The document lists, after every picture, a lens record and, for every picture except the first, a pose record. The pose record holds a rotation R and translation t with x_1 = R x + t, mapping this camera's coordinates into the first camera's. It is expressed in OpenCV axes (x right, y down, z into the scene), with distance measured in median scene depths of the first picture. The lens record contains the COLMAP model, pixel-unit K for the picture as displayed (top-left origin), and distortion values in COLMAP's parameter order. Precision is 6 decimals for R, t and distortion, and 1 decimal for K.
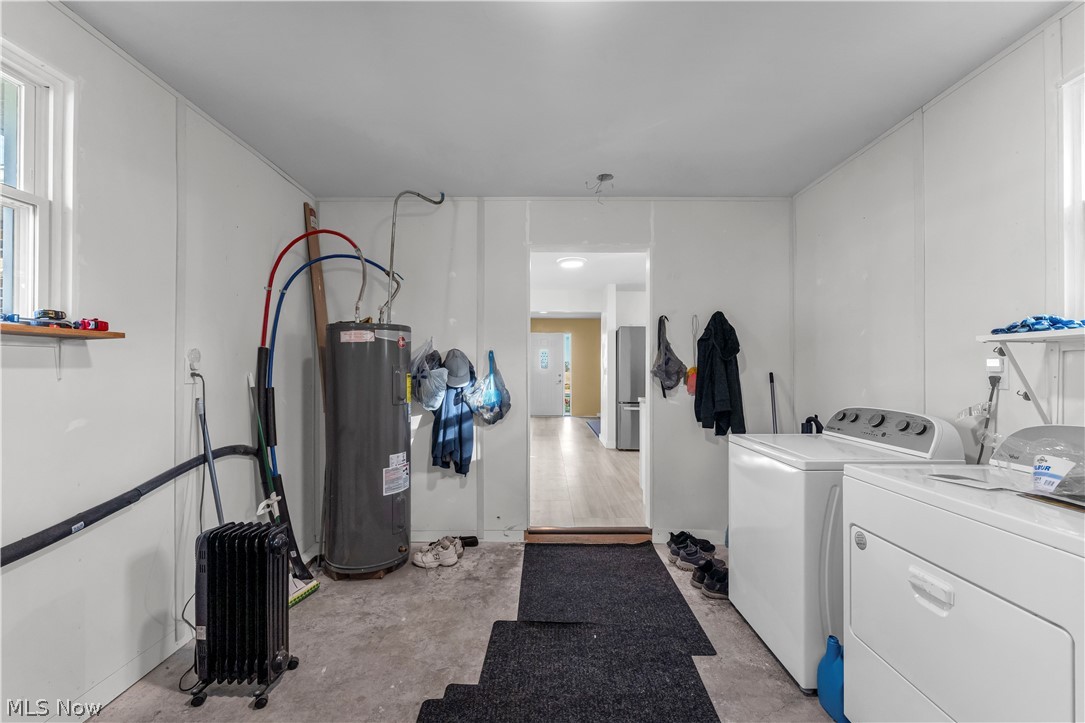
lens RADIAL K [[442.6, 0, 543.0], [0, 442.6, 365.3], [0, 0, 1]] dist [0.001547, -0.000487]
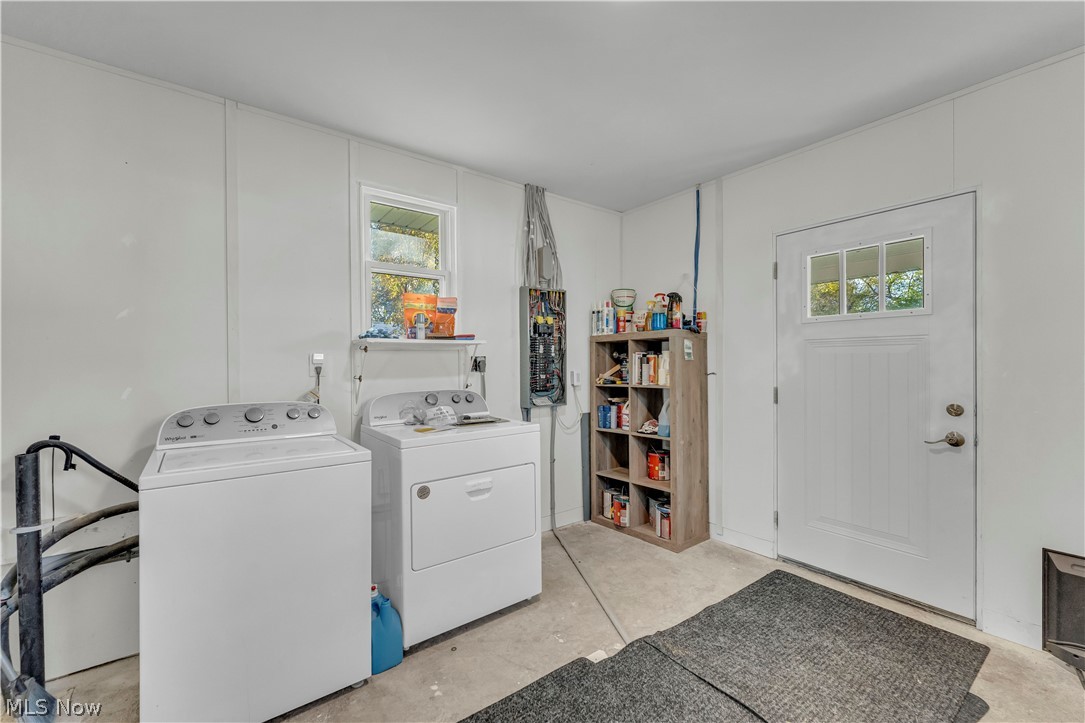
lens RADIAL K [[446.8, 0, 544.1], [0, 446.8, 366.6], [0, 0, 1]] dist [0.003336, -0.000214]
pose [[-0.603674, -0.000811, 0.797231, -0.524610], [-0.001659, 0.999999, -0.000239, 0.026301], [-0.797229, -0.001467, -0.603675, 1.458819]]
